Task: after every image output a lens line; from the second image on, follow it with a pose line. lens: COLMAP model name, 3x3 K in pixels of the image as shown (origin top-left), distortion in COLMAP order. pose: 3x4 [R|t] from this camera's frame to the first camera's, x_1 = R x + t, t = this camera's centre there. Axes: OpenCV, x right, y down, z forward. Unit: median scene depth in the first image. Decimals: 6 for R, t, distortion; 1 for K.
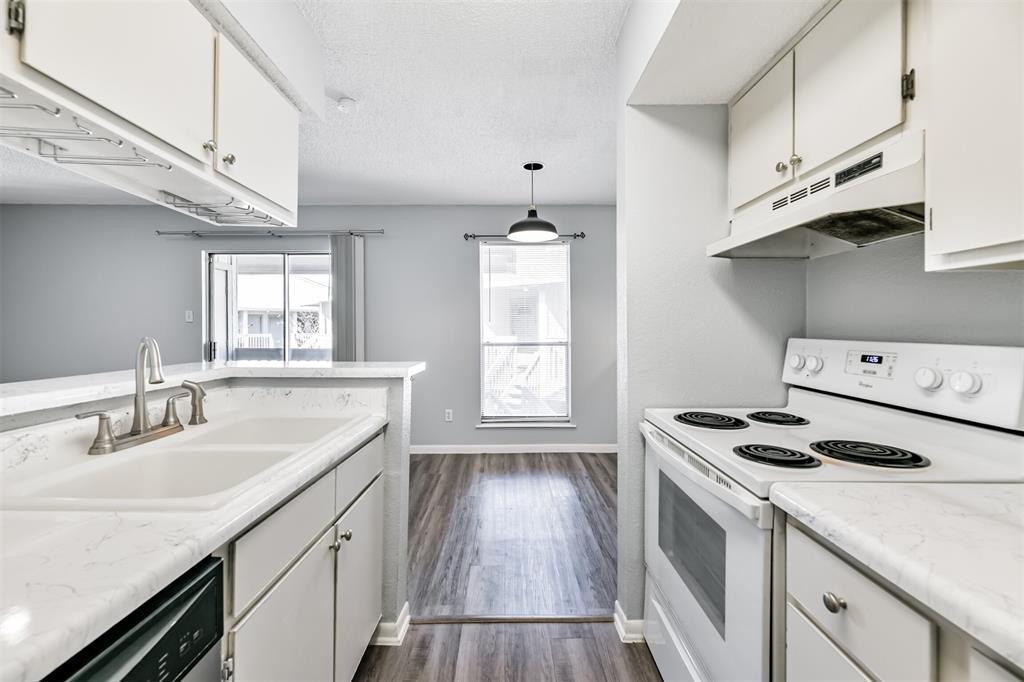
lens RADIAL K [[411.8, 0, 512.7], [0, 411.8, 329.5], [0, 0, 1]] dist [0.001863, -0.000790]
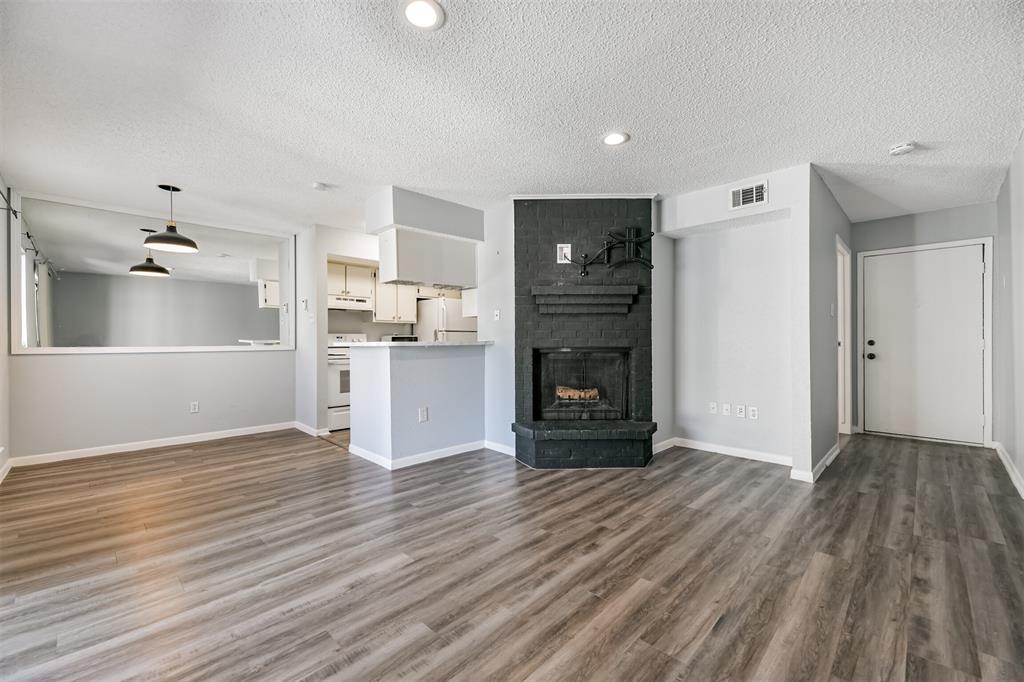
lens RADIAL K [[434.3, 0, 521.7], [0, 434.3, 339.6], [0, 0, 1]] dist [0.003851, -0.001314]
pose [[-0.705836, 0.005605, 0.708353, -3.096726], [0.009073, 0.999958, 0.001129, 0.084966], [-0.708317, 0.007224, -0.705857, 2.357486]]
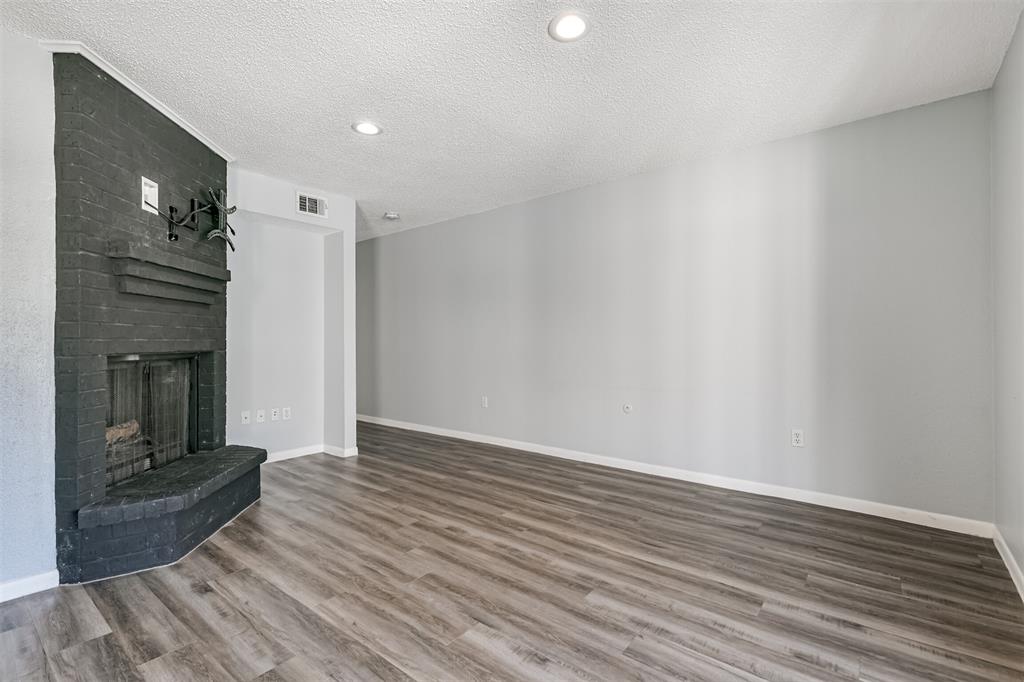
lens RADIAL K [[471.4, 0, 518.5], [0, 471.4, 340.7], [0, 0, 1]] dist [0.018293, -0.000098]
pose [[-0.616498, 0.005478, -0.787337, -0.908865], [0.000963, 0.999980, 0.006204, 0.081862], [0.787356, 0.003066, -0.616491, 2.427315]]
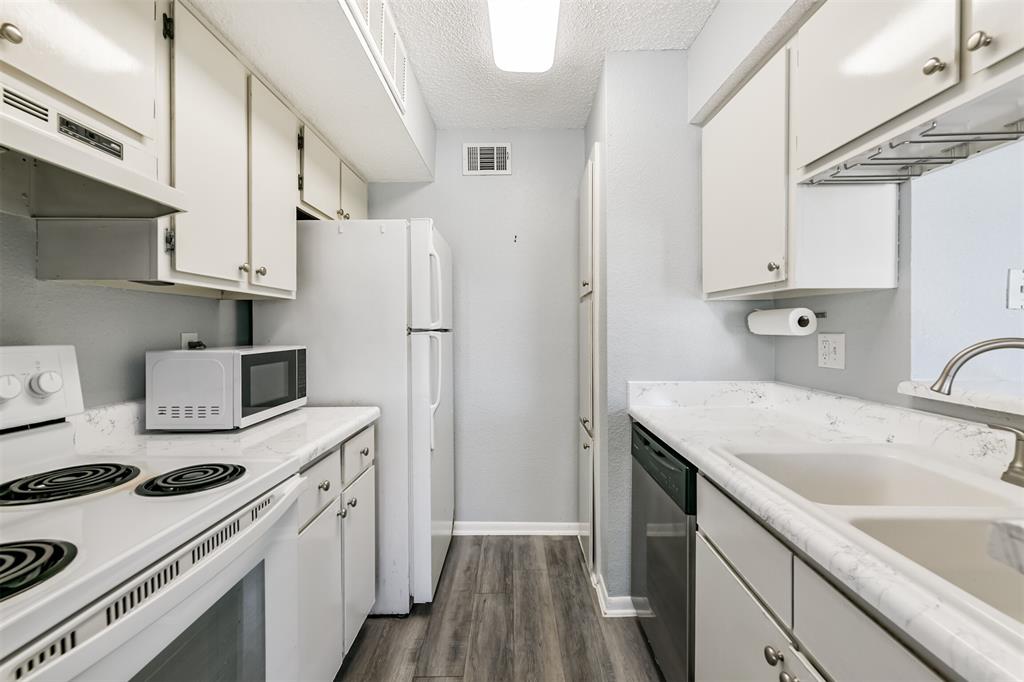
lens RADIAL K [[434.3, 0, 511.7], [0, 434.3, 332.2], [0, 0, 1]] dist [0.003851, -0.001314]
pose [[-0.999949, 0.001275, 0.010007, -0.013626], [0.001368, 0.999956, 0.009331, -0.000506], [-0.009995, 0.009344, -0.999906, 1.268799]]
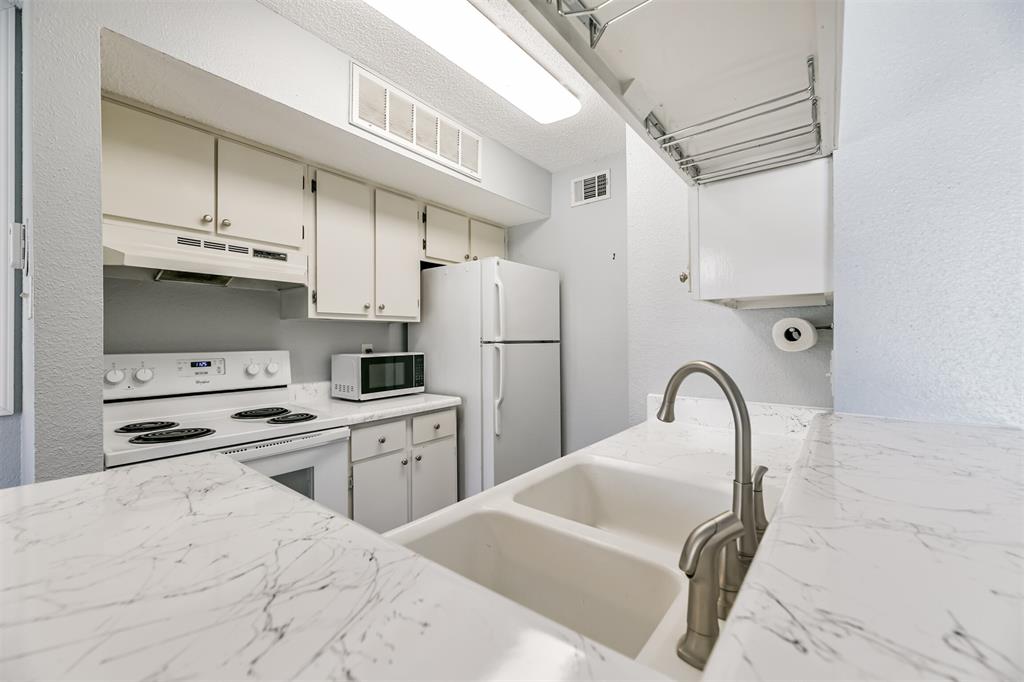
lens RADIAL K [[411.8, 0, 519.2], [0, 411.8, 338.1], [0, 0, 1]] dist [0.001863, -0.000790]
pose [[-0.787978, 0.002939, 0.615696, -0.759688], [0.006933, 0.999968, 0.004100, -0.016344], [-0.615664, 0.007499, -0.787973, 1.183238]]
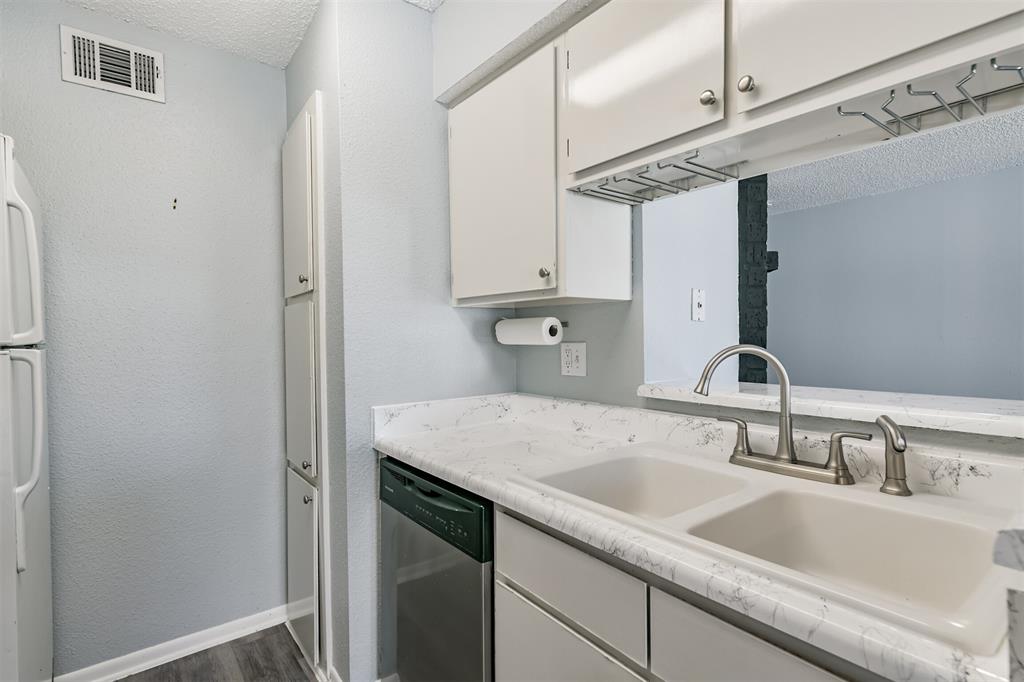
lens RADIAL K [[494.0, 0, 509.6], [0, 494.0, 341.4], [0, 0, 1]] dist [0.015119, -0.001037]
pose [[-0.790721, 0.014973, -0.611993, 0.100065], [0.010400, 0.999885, 0.011026, -0.004128], [0.612088, 0.002354, -0.790786, 1.091976]]
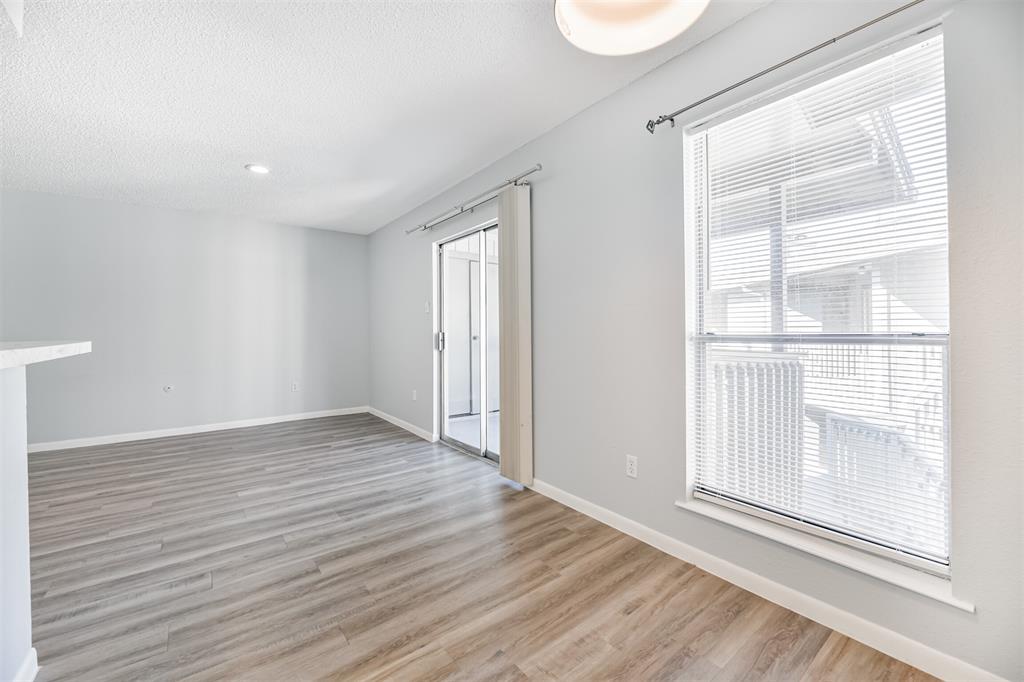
lens RADIAL K [[411.8, 0, 513.7], [0, 411.8, 331.9], [0, 0, 1]] dist [0.001863, -0.000790]
pose [[0.607167, 0.003205, -0.794568, 0.503308], [0.006916, 0.999933, 0.009318, 0.061969], [0.794544, -0.011153, 0.607104, 1.460046]]
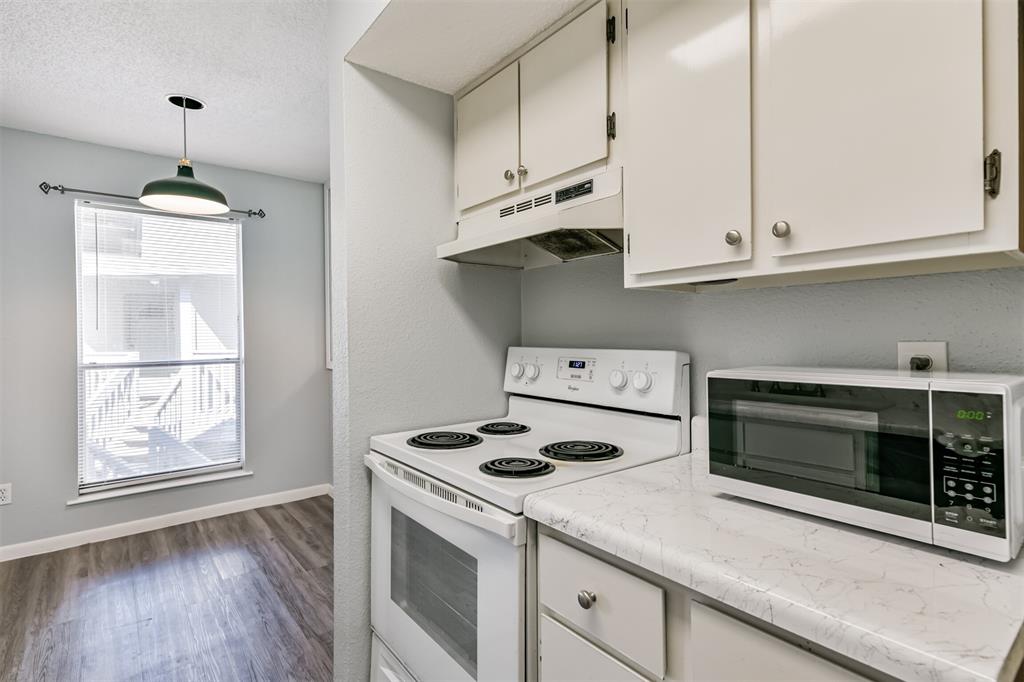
lens RADIAL K [[494.0, 0, 508.5], [0, 494.0, 333.9], [0, 0, 1]] dist [0.015119, -0.001037]
pose [[0.791218, -0.003725, 0.611523, -0.067393], [0.010729, 0.999912, -0.007791, -0.001806], [-0.611440, 0.012726, 0.791189, 0.051538]]
